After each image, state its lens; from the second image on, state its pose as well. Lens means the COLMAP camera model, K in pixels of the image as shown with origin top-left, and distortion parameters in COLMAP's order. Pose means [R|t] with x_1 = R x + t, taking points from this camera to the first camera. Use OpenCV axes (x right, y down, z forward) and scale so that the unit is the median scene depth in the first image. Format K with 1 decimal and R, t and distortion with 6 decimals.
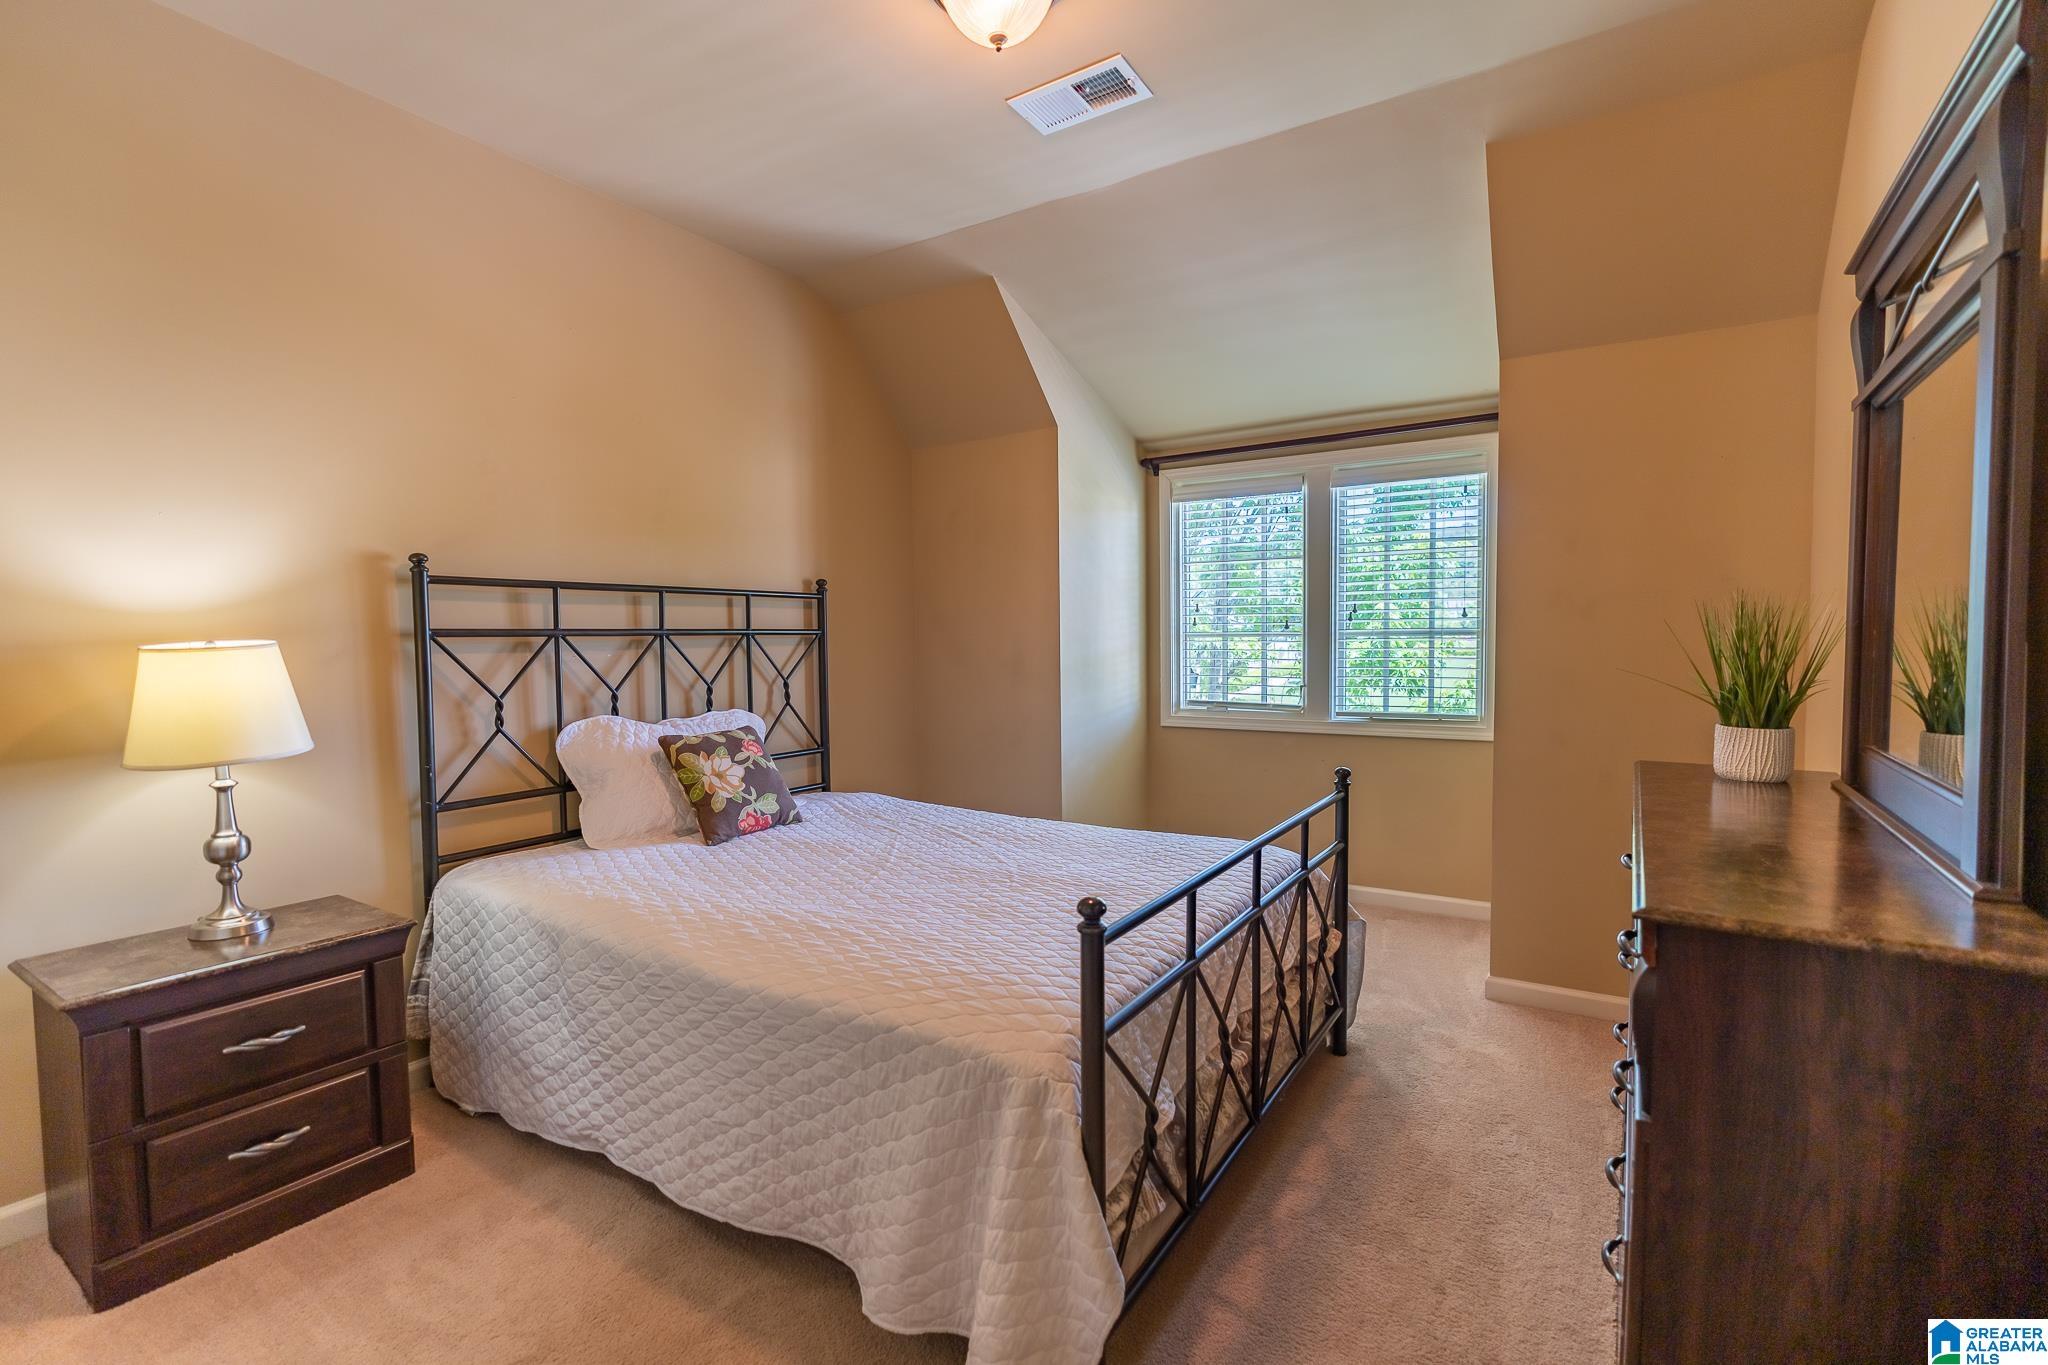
lens RADIAL K [[927.5, 0, 1024.0], [0, 927.5, 682.5], [0, 0, 1]] dist [-0.002116, 0.001556]
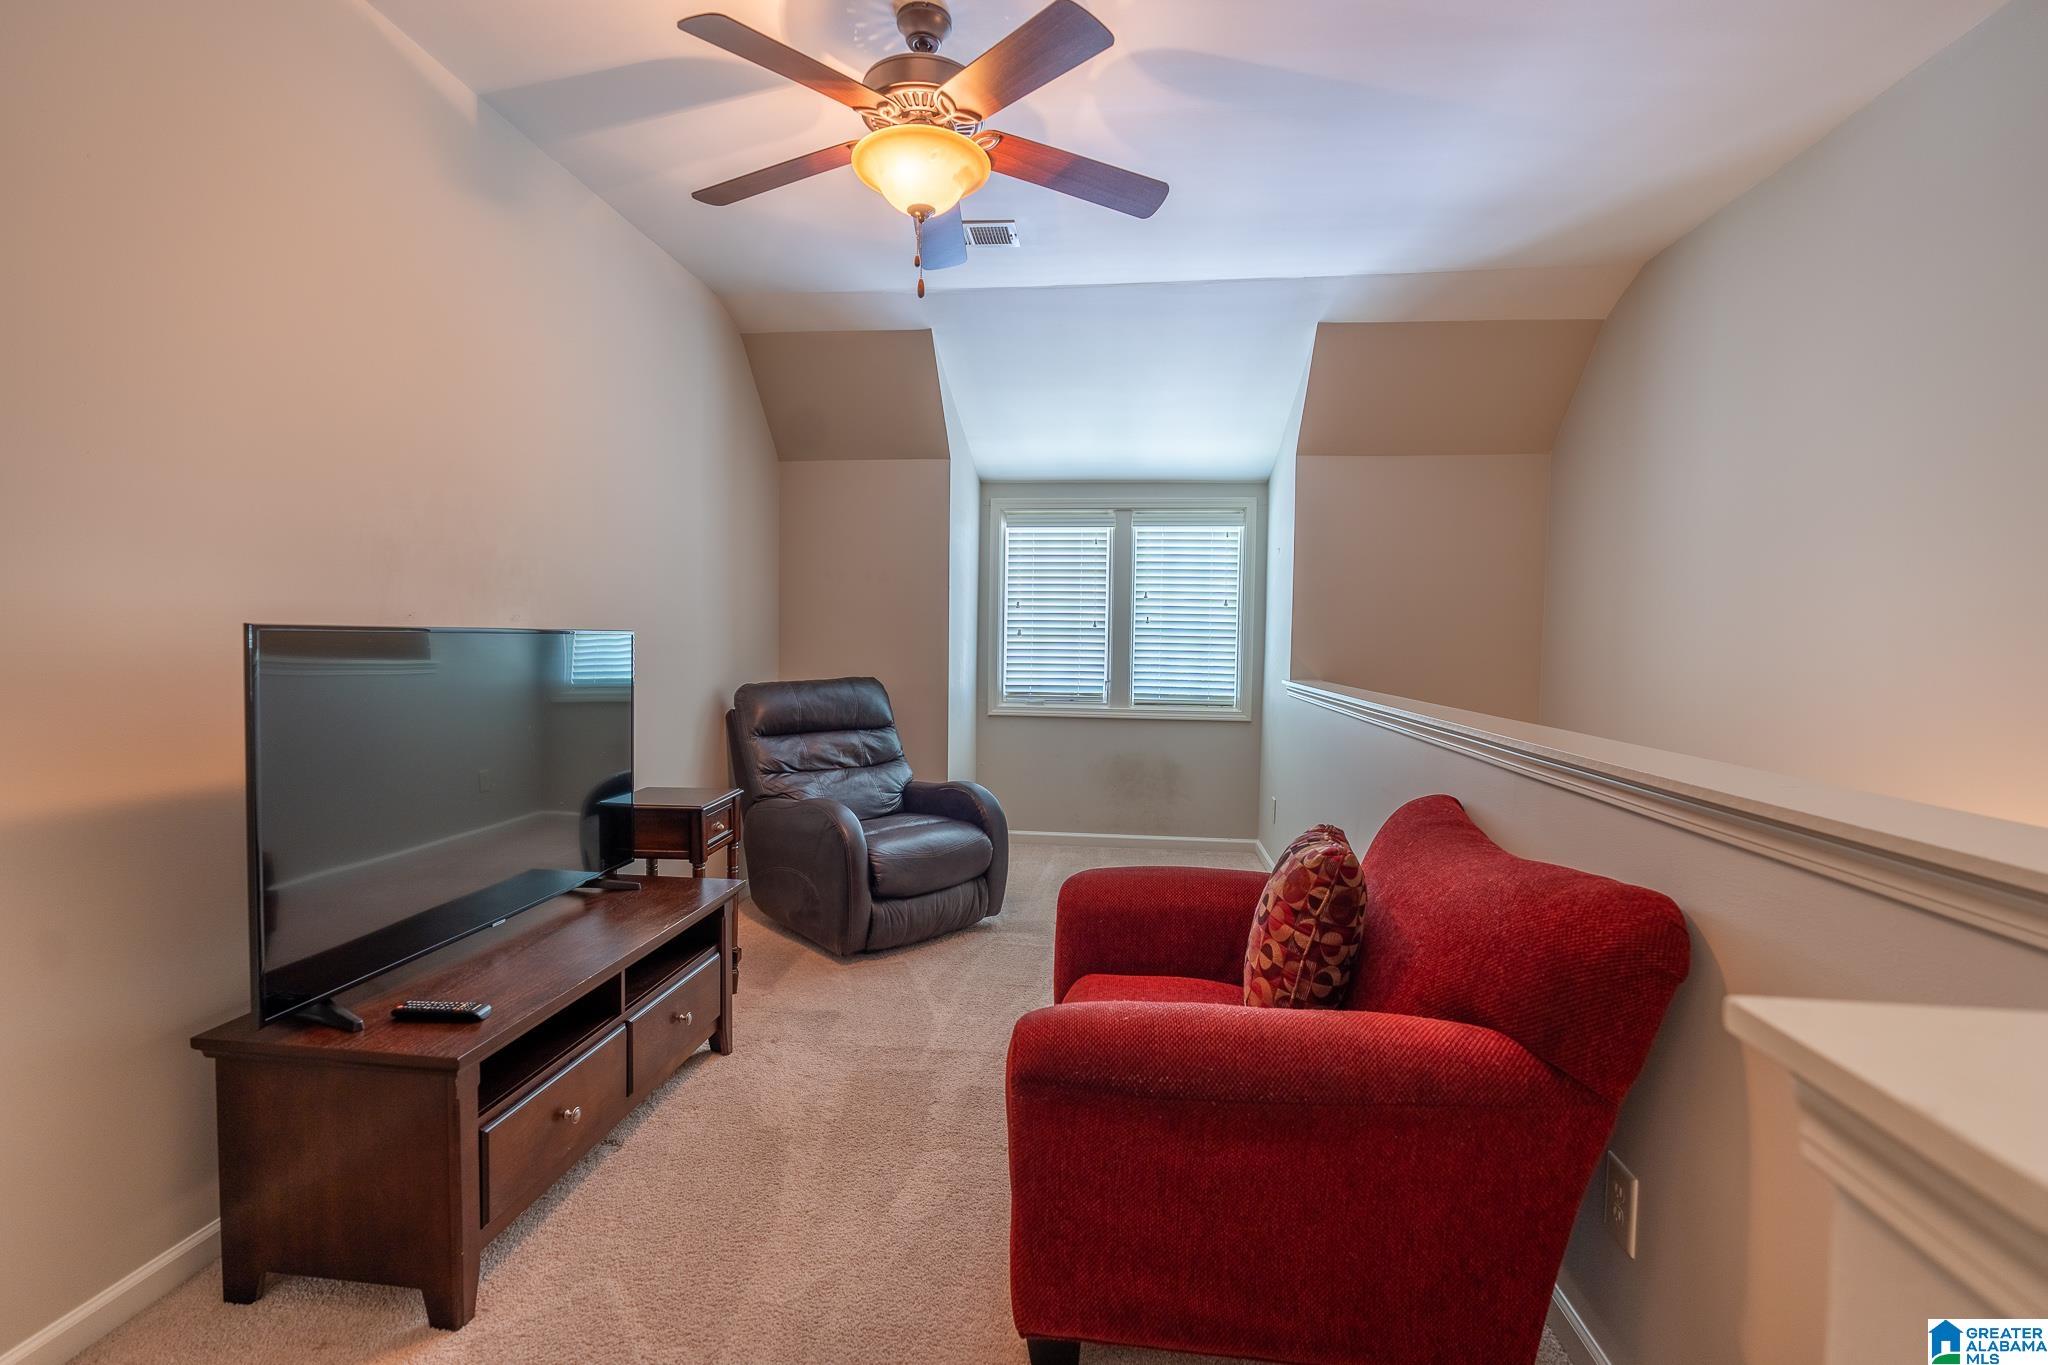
lens RADIAL K [[927.5, 0, 1024.0], [0, 927.5, 682.5], [0, 0, 1]] dist [-0.002116, 0.001556]
pose [[0.896672, 0.004277, 0.442675, -0.374889], [-0.003512, 0.999991, -0.002548, 0.009446], [-0.442682, 0.000730, 0.896678, -0.088346]]
